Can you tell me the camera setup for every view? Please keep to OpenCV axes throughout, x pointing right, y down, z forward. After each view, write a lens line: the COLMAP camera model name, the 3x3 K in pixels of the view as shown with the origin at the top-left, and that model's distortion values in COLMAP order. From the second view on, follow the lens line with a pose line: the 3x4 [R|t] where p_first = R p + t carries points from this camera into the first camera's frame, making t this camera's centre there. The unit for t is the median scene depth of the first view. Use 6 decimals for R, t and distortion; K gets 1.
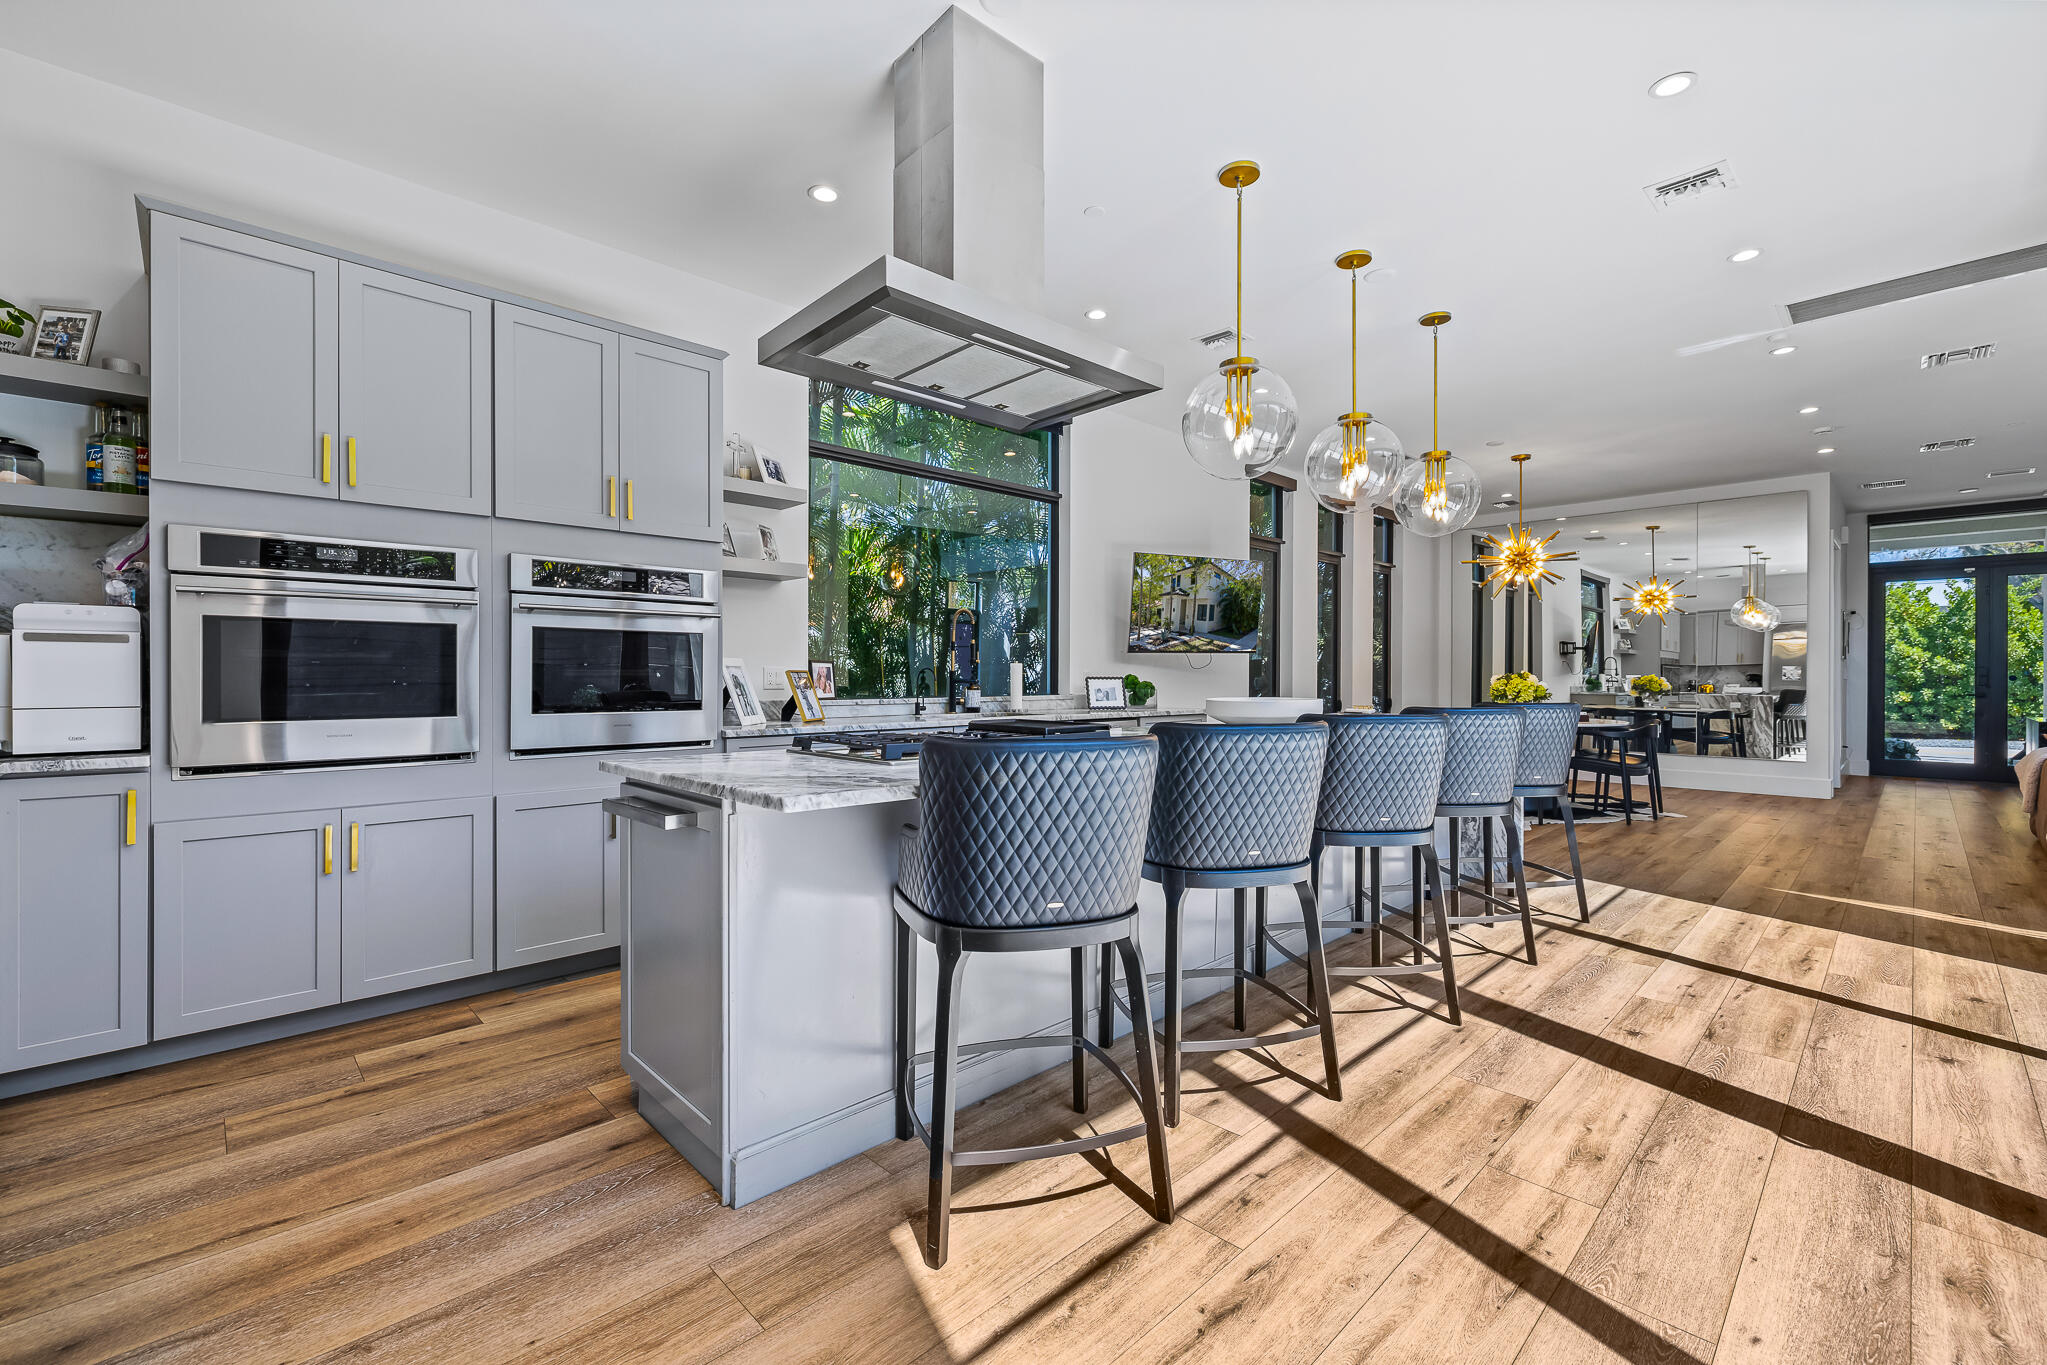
lens RADIAL K [[863.4, 0, 1015.3], [0, 863.4, 679.8], [0, 0, 1]] dist [0.001803, -0.000583]
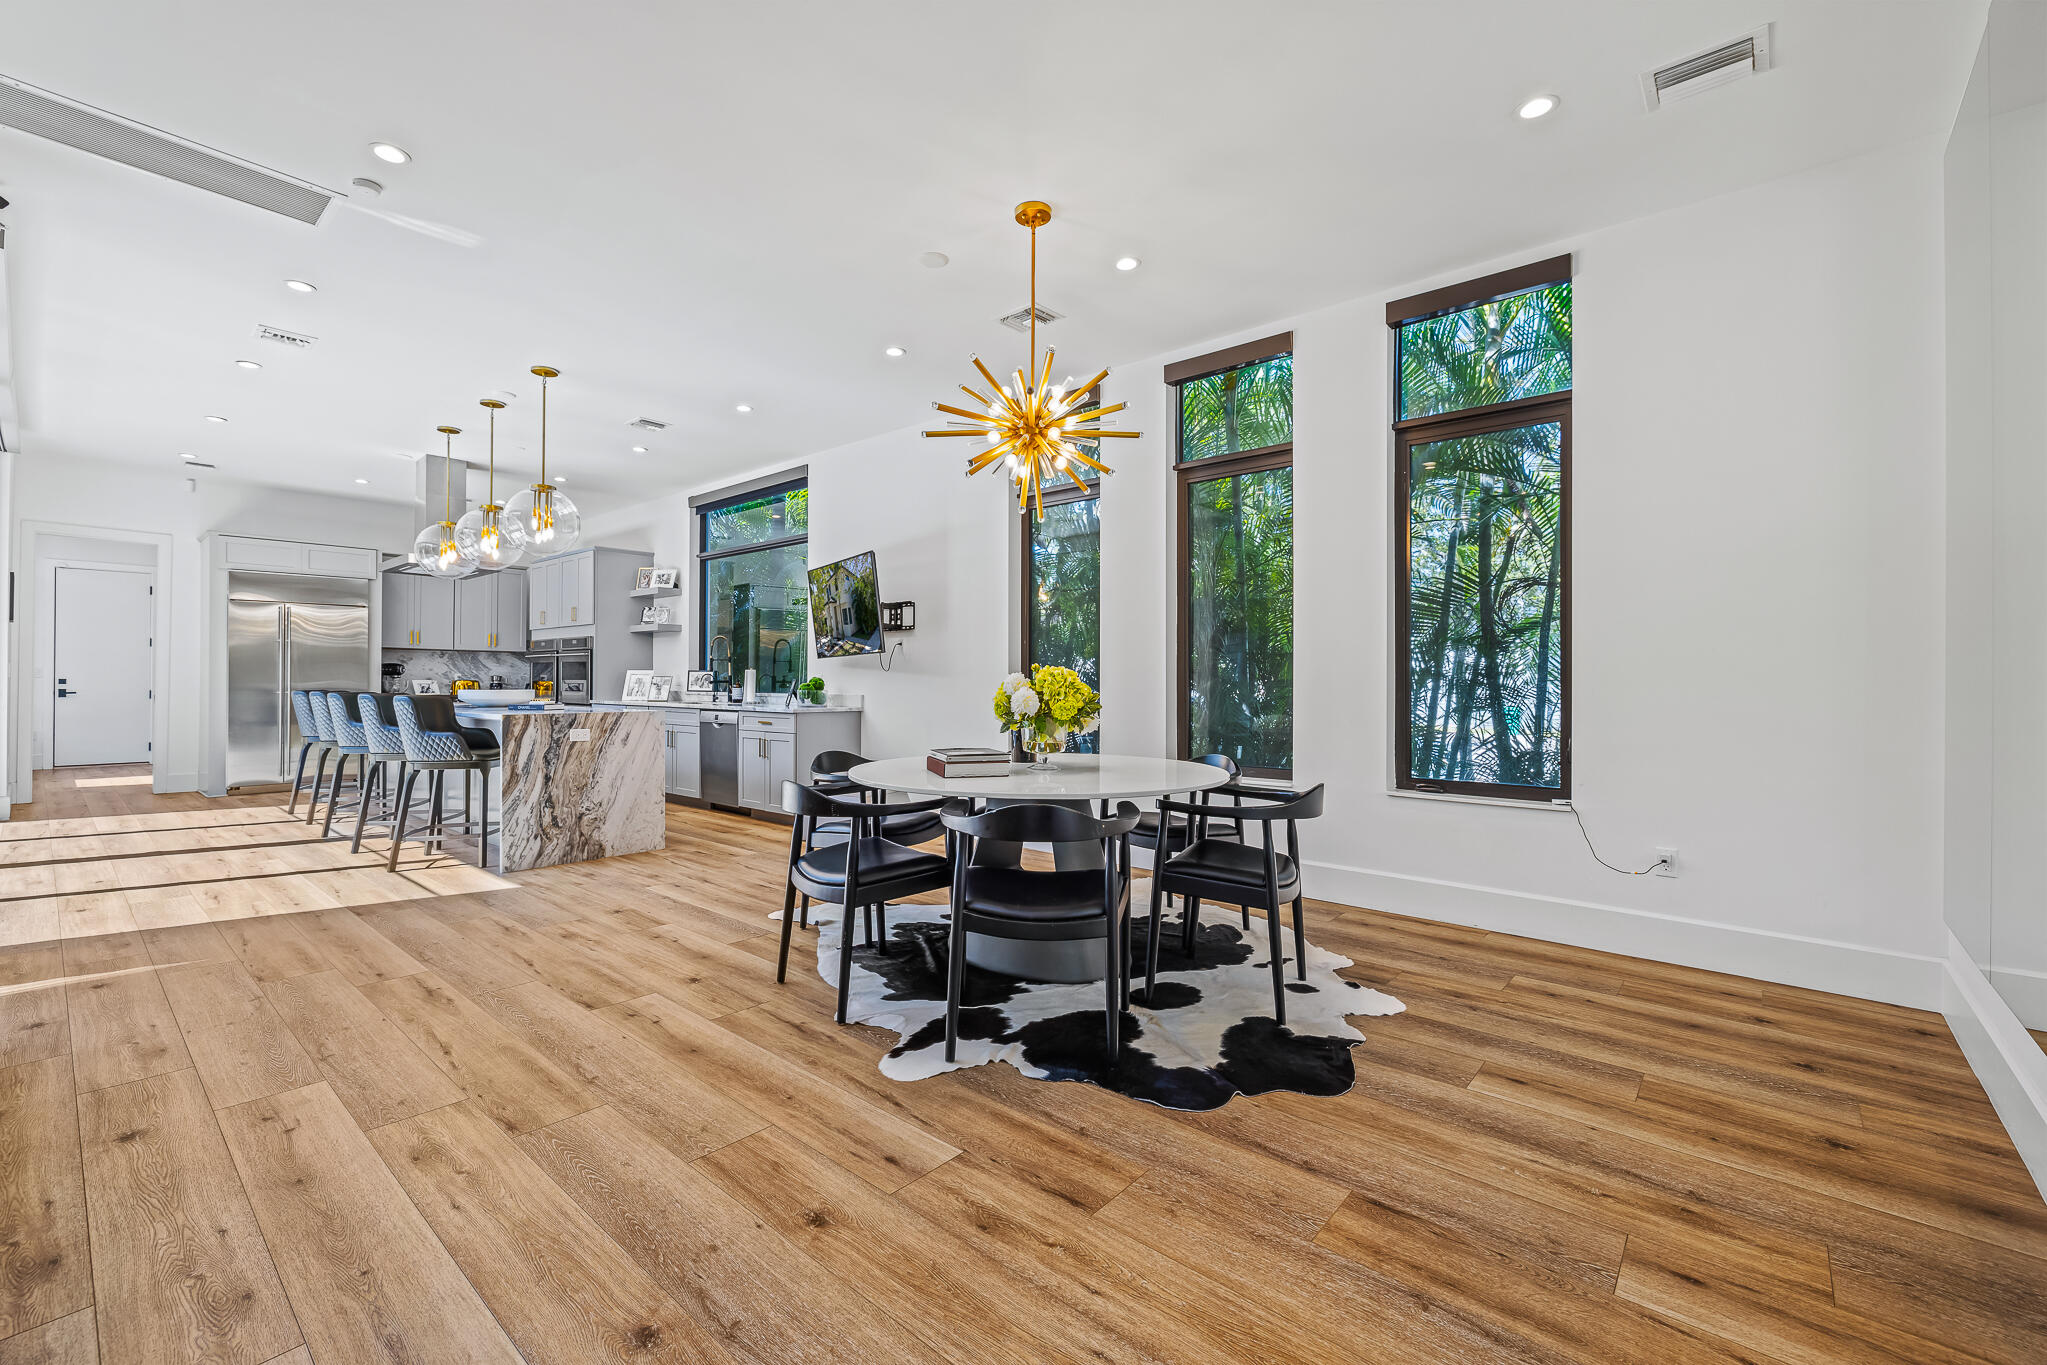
lens RADIAL K [[863.4, 0, 1021.8], [0, 863.4, 678.5], [0, 0, 1]] dist [0.001803, -0.000583]
pose [[0.086181, -0.006336, -0.996259, 2.723582], [-0.011423, 0.999908, -0.007347, 0.000090], [0.996214, 0.012013, 0.086101, 2.468103]]
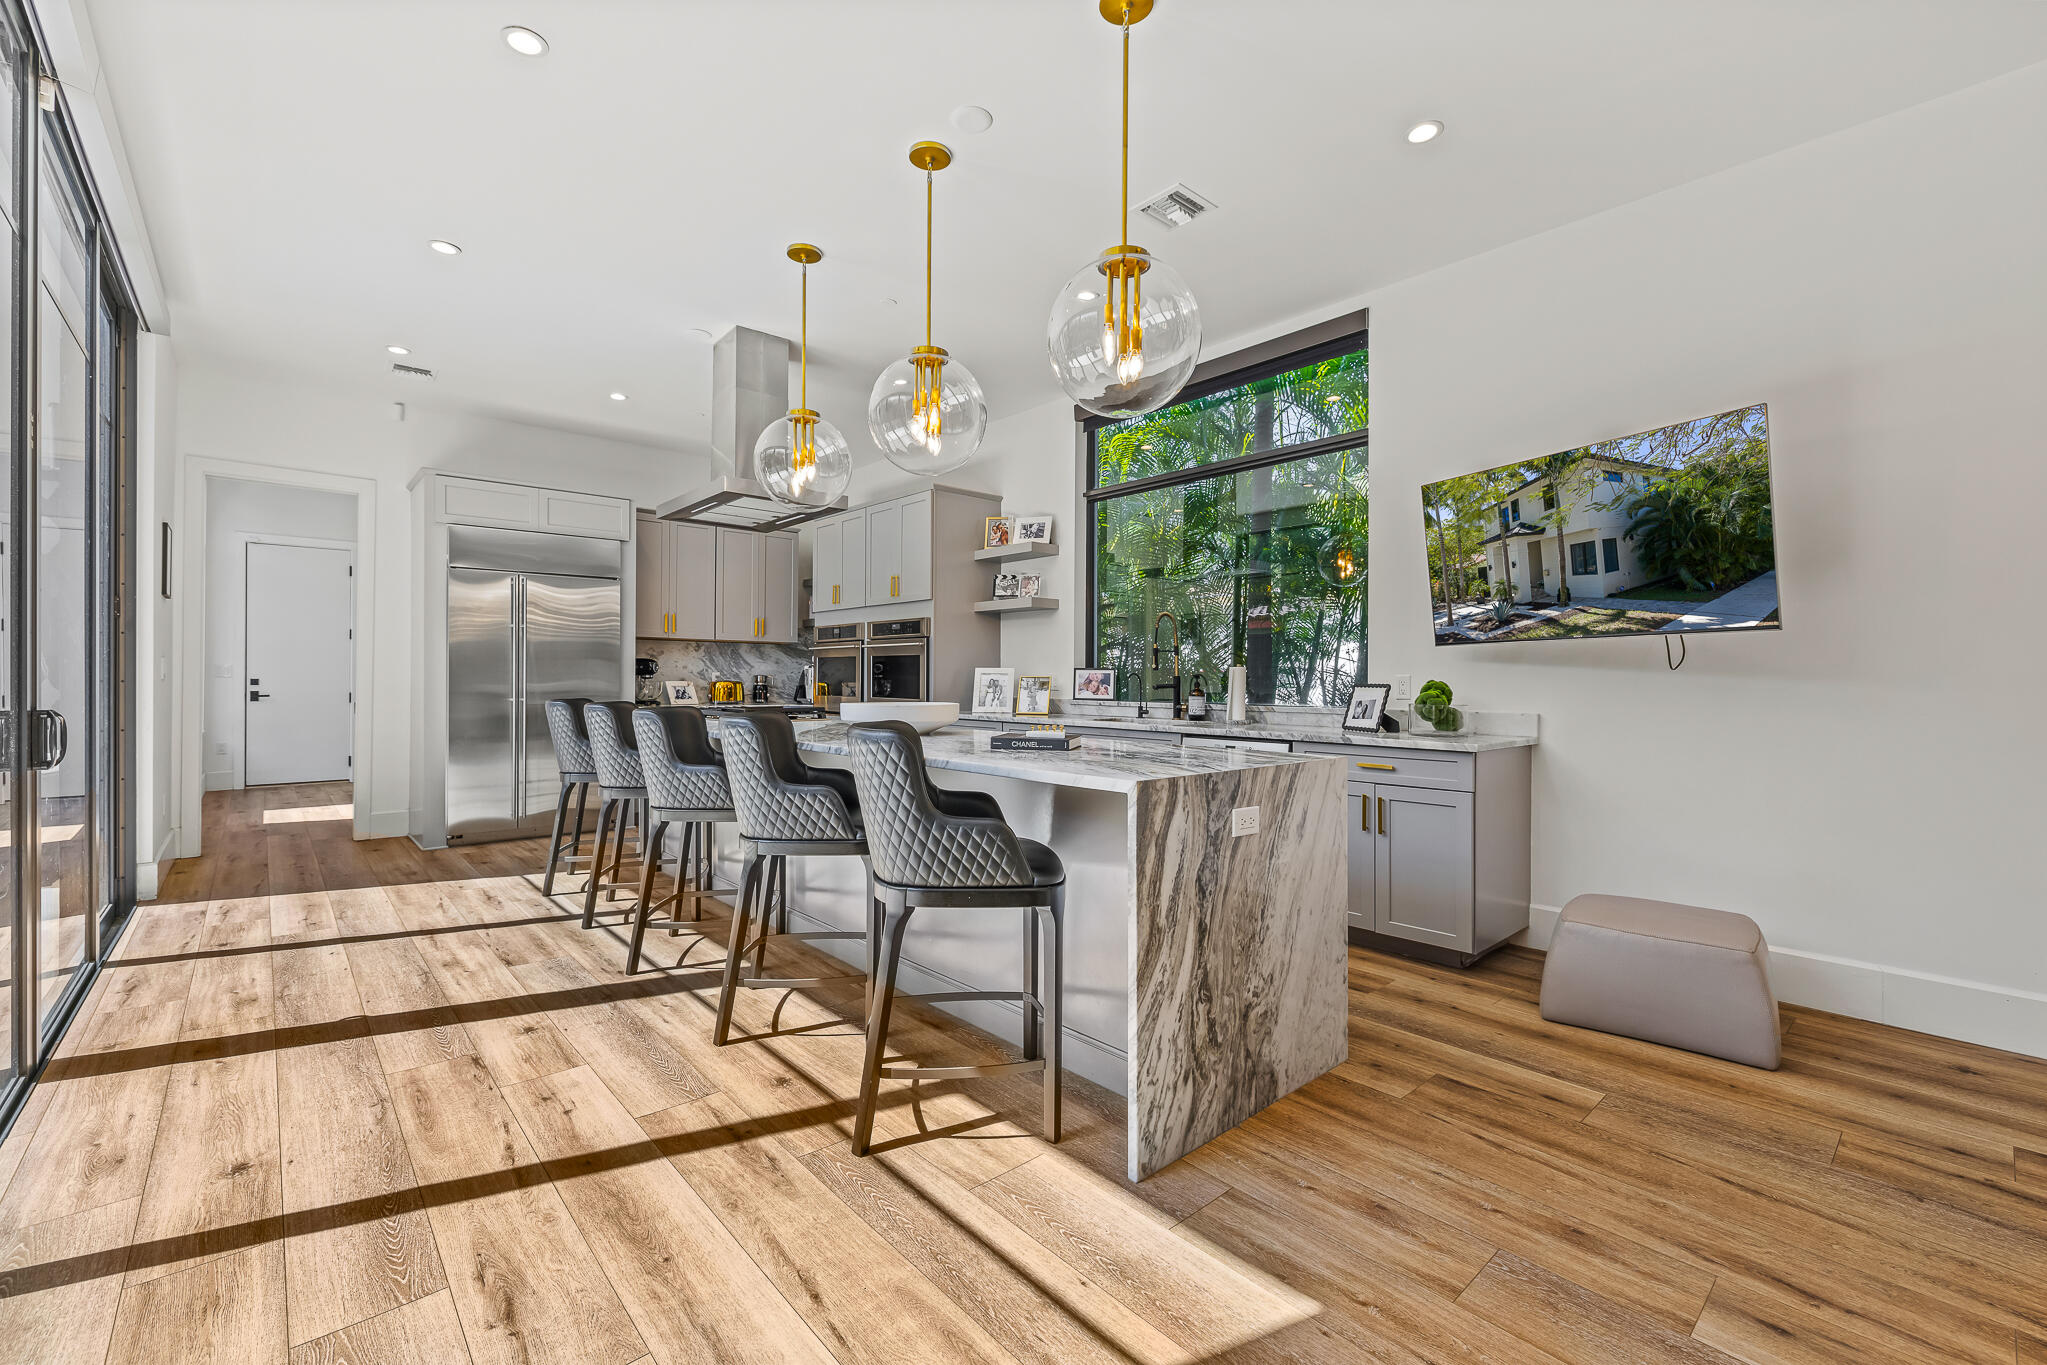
lens RADIAL K [[863.4, 0, 1018.9], [0, 863.4, 677.7], [0, 0, 1]] dist [0.001803, -0.000583]
pose [[-0.045431, -0.002614, -0.998964, 1.616636], [-0.011782, 0.999928, -0.002081, -0.008006], [0.998898, 0.011675, -0.045459, 1.533769]]
